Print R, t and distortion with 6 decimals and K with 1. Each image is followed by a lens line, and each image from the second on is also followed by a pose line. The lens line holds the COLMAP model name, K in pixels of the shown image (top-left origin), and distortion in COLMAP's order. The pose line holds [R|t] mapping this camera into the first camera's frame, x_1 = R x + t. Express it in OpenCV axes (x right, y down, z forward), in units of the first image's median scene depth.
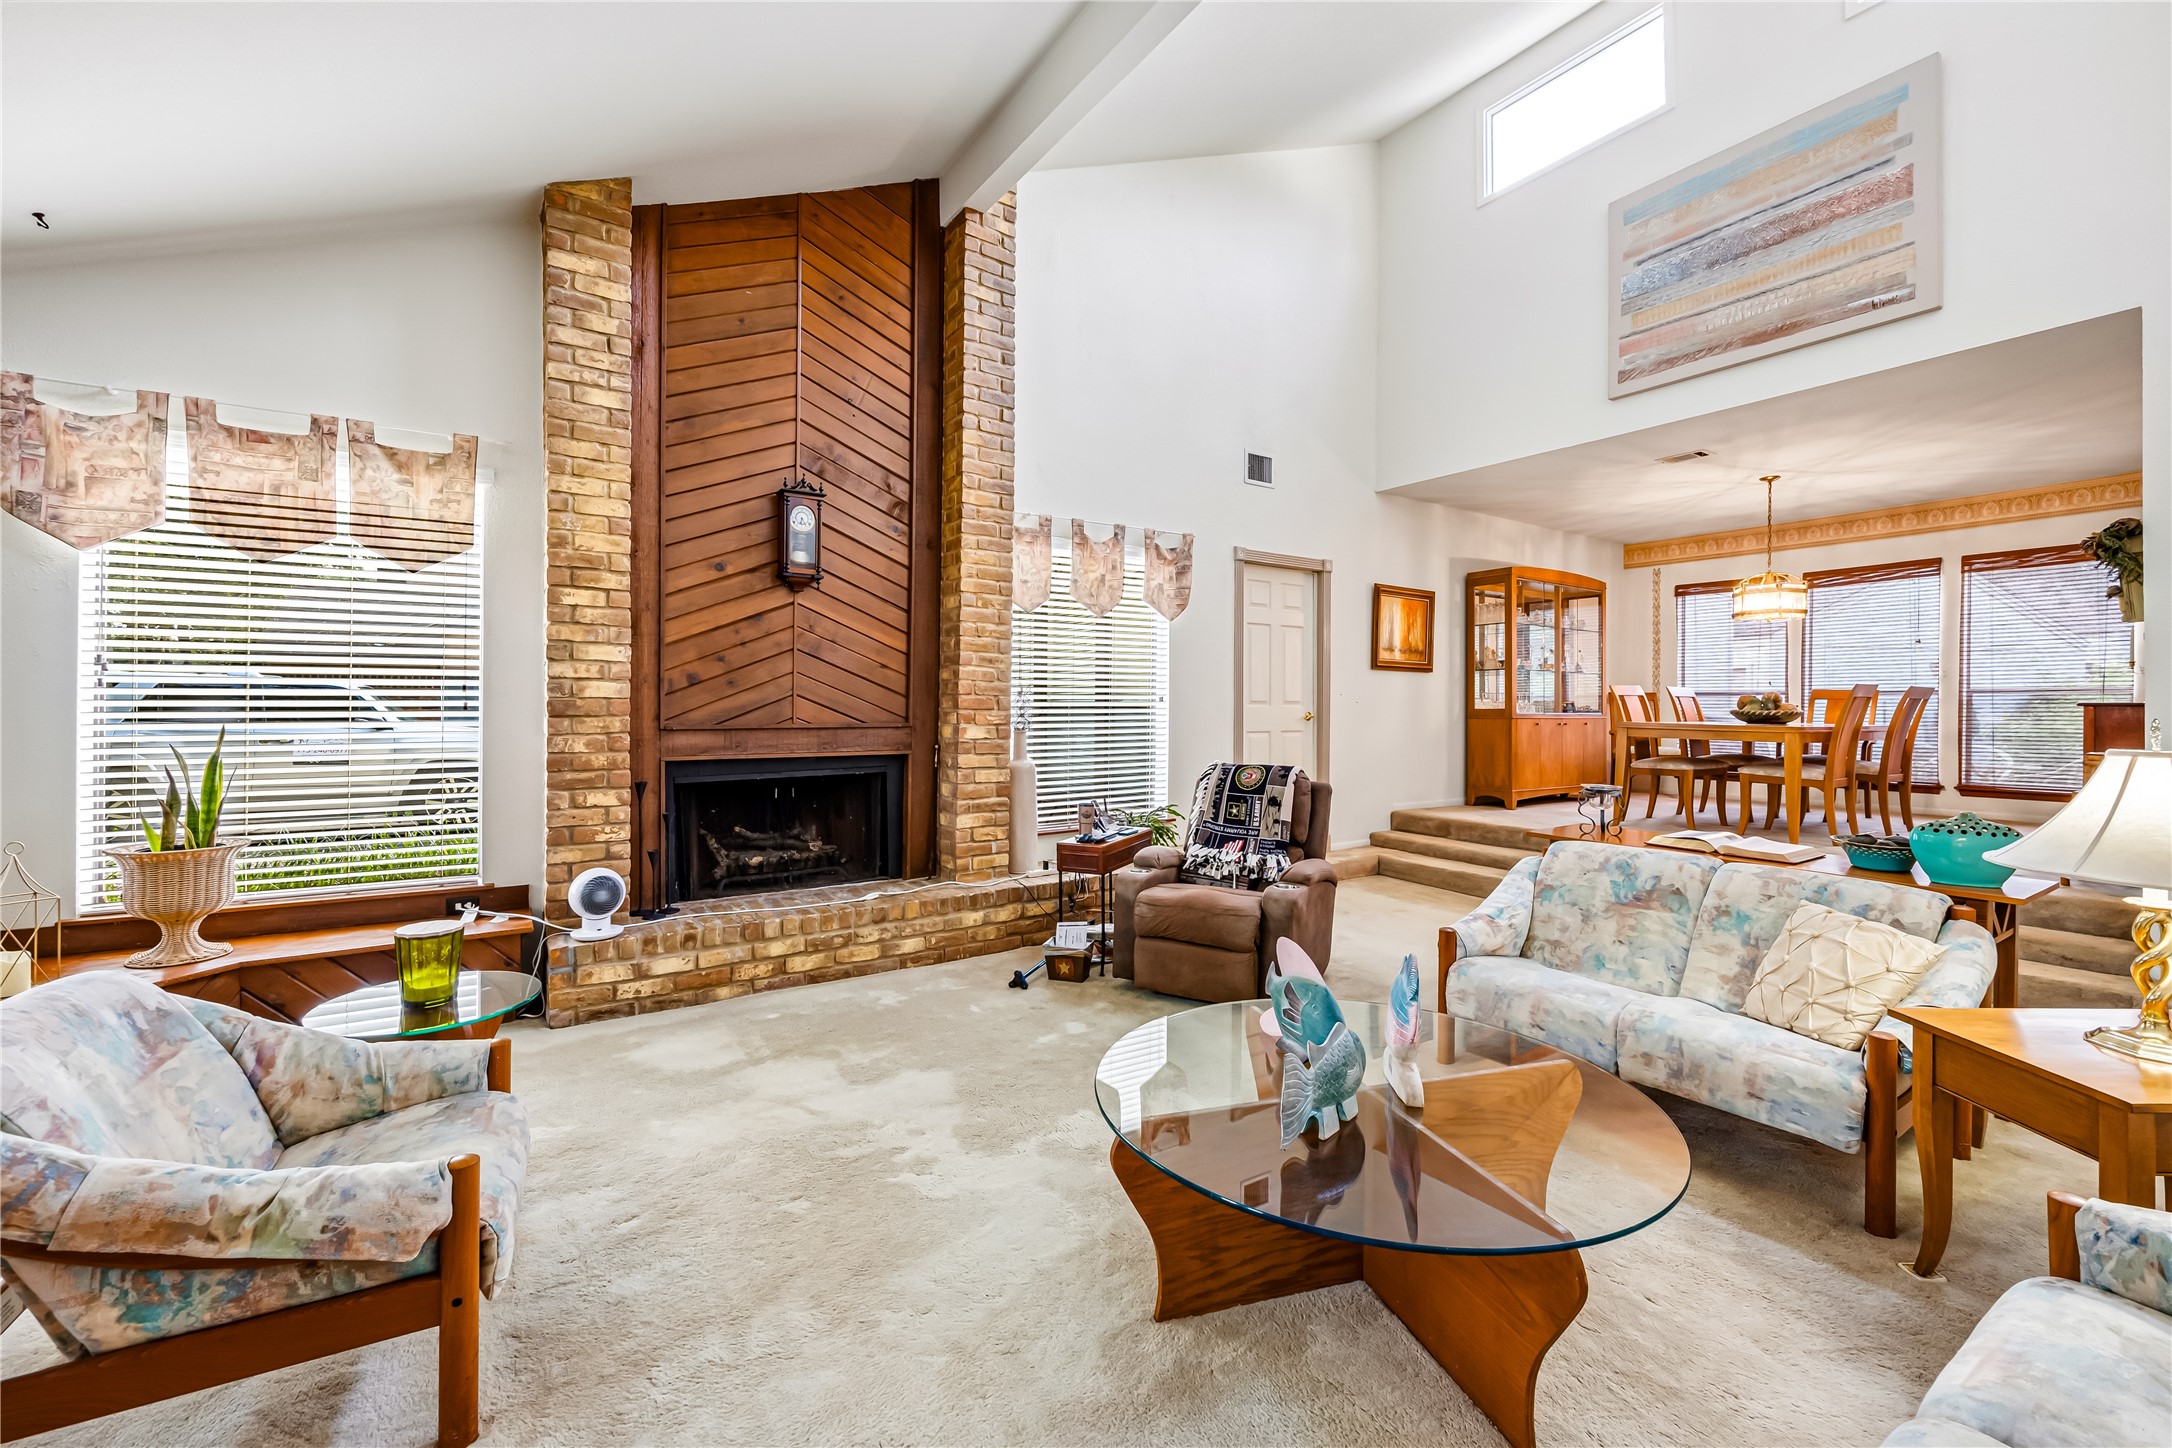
lens RADIAL K [[873.7, 0, 1091.8], [0, 873.7, 709.7], [0, 0, 1]] dist [-0.000720, 0.000294]
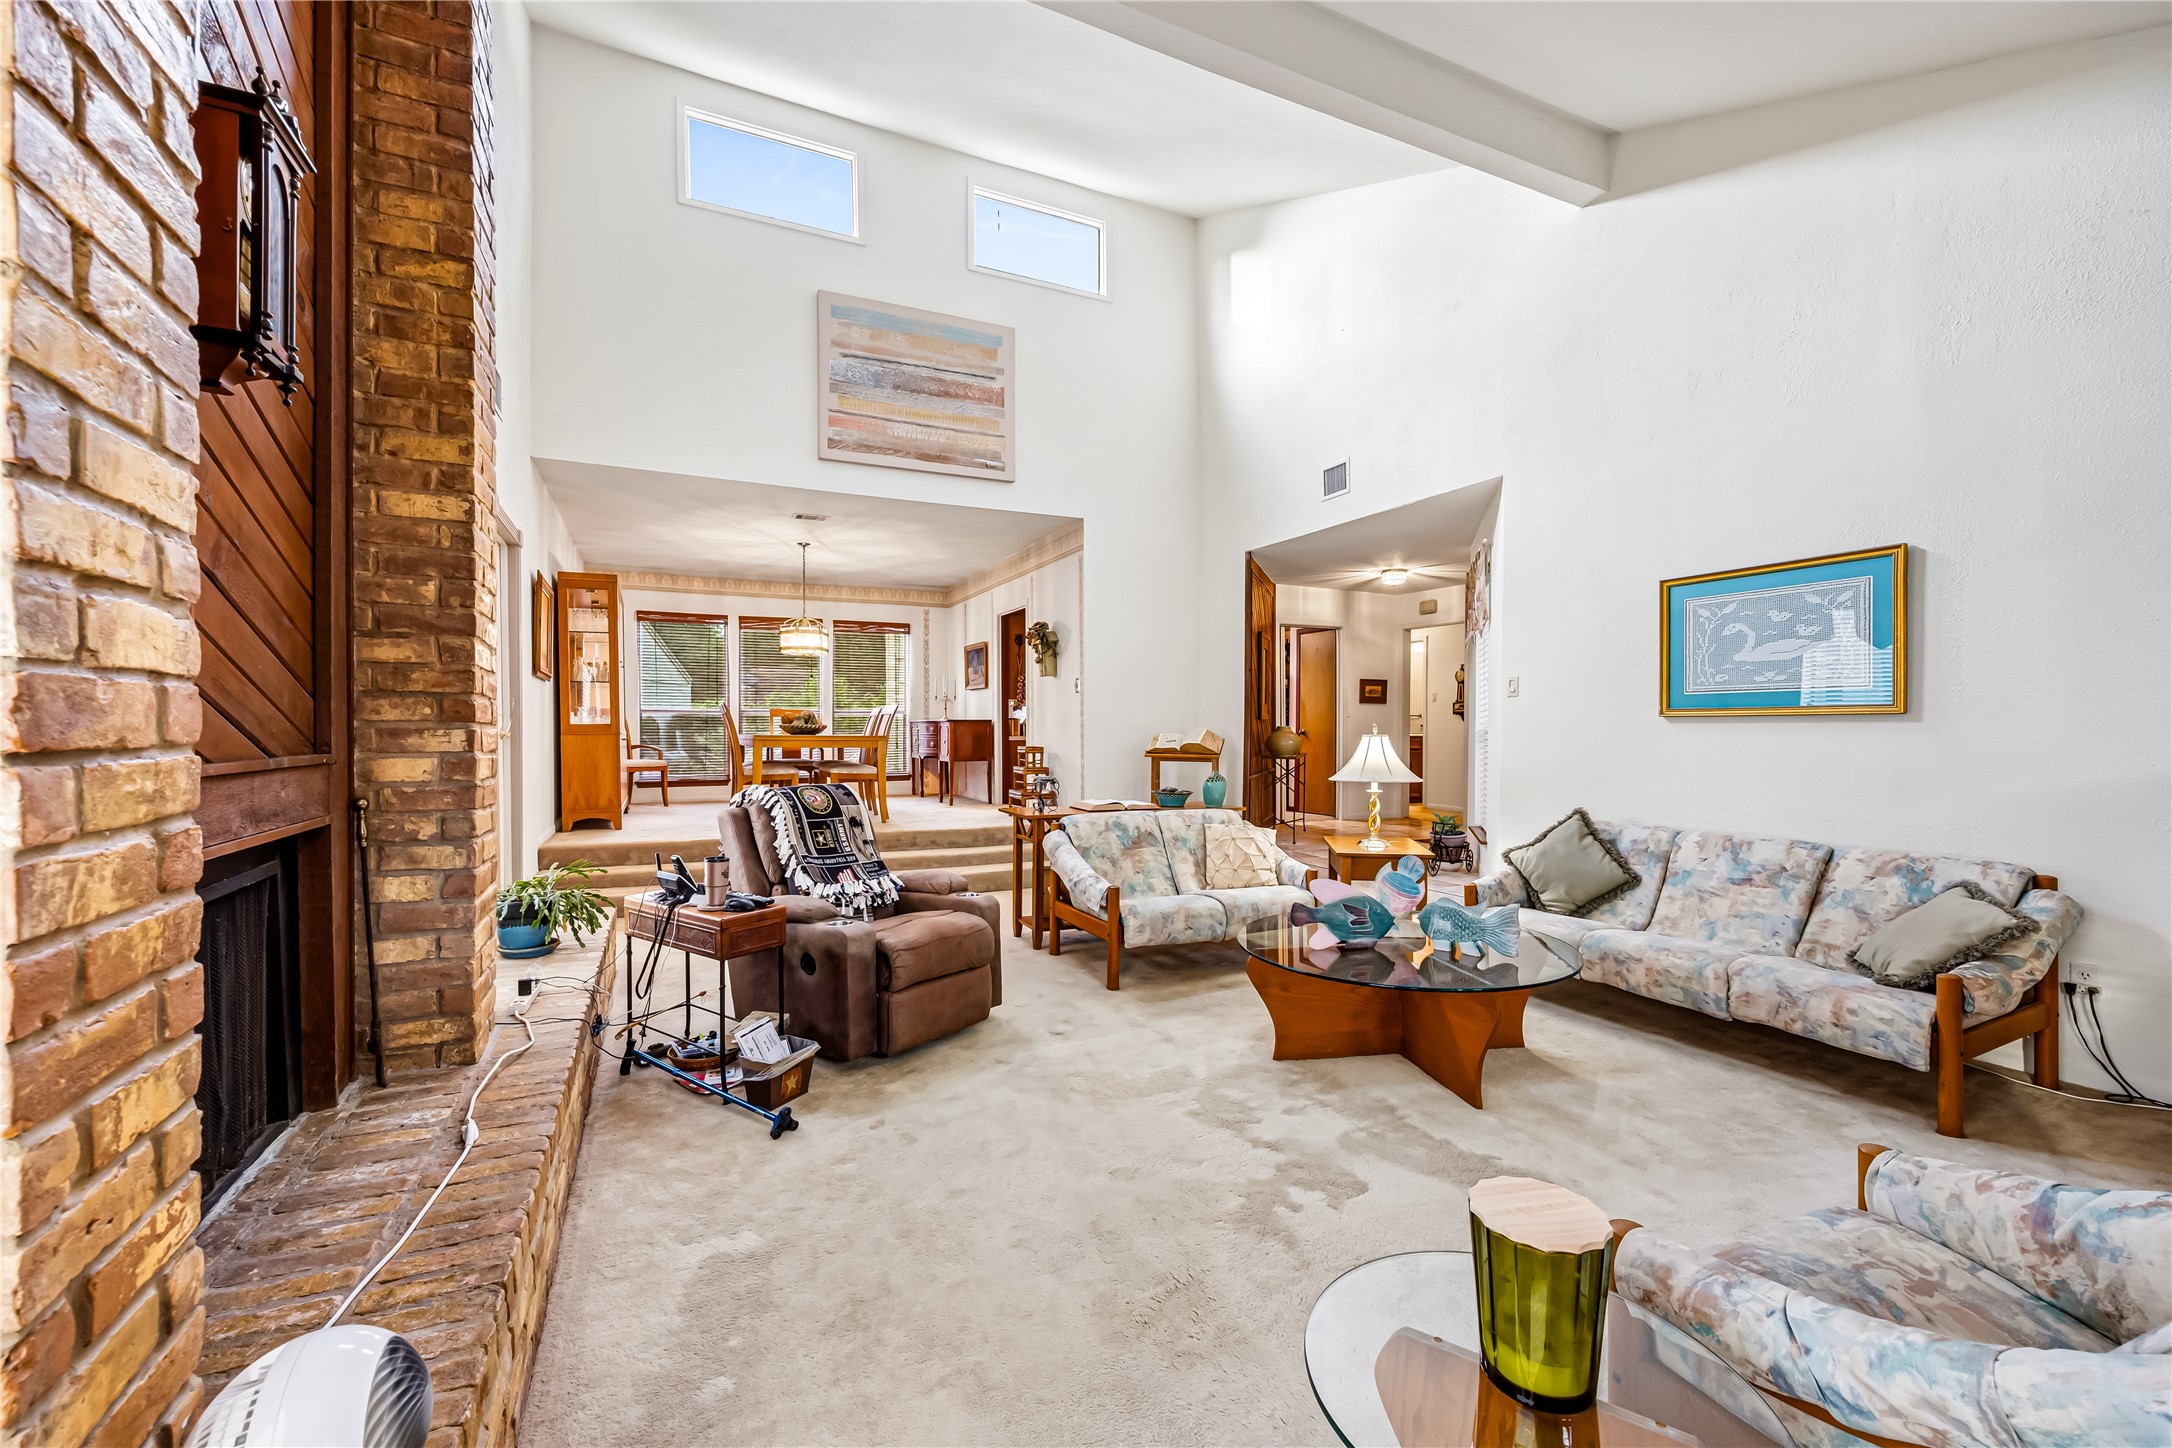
lens RADIAL K [[873.7, 0, 1078.6], [0, 873.7, 737.9], [0, 0, 1]] dist [-0.000720, 0.000294]
pose [[0.147011, -0.016479, 0.988998, -0.397402], [0.005168, 0.999860, 0.015892, 0.001508], [-0.989121, 0.002775, 0.147076, 0.373599]]
